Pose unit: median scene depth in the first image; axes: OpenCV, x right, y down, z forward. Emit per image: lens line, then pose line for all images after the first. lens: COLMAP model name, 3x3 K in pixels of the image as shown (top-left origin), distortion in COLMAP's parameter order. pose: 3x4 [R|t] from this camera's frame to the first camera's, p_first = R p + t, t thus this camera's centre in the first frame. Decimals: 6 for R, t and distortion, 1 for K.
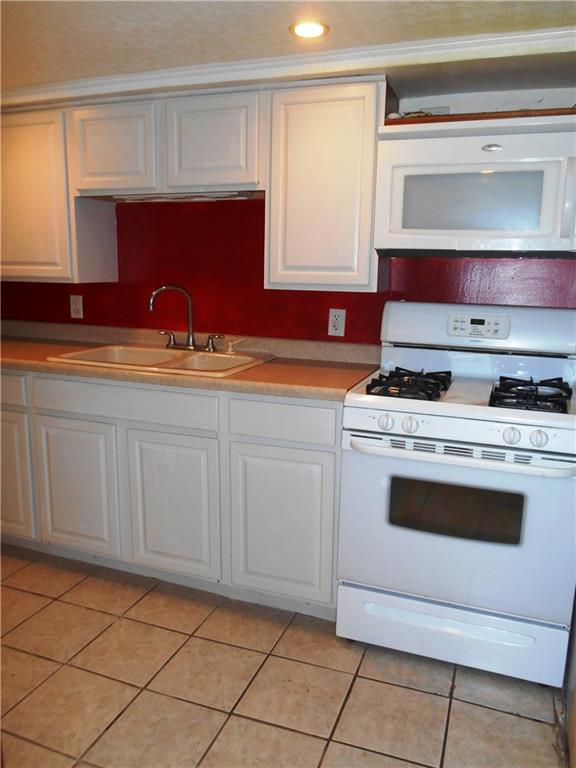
lens RADIAL K [[609.8, 0, 288.0], [0, 609.8, 384.0], [0, 0, 1]] dist [-0.008682, 0.001922]
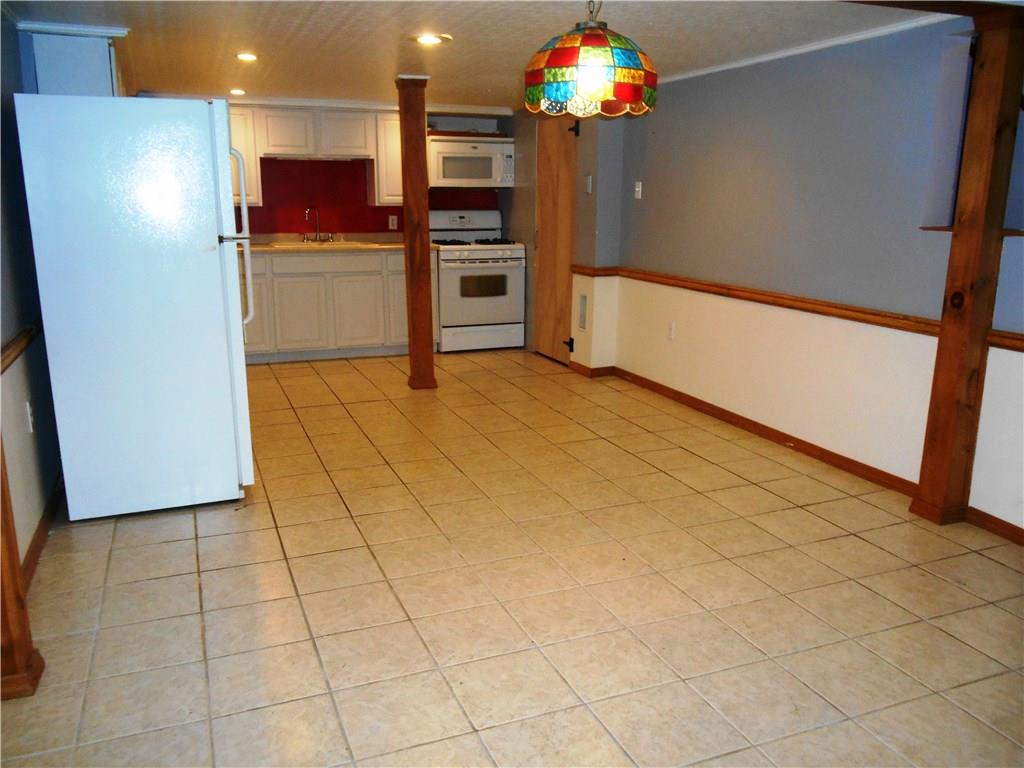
lens RADIAL K [[792.9, 0, 512.0], [0, 792.9, 384.0], [0, 0, 1]] dist [-0.033626, 0.010494]
pose [[0.735368, -0.172084, 0.655455, -1.619910], [0.139635, 0.984943, 0.101928, 0.240248], [-0.663126, 0.016570, 0.748324, -1.359869]]
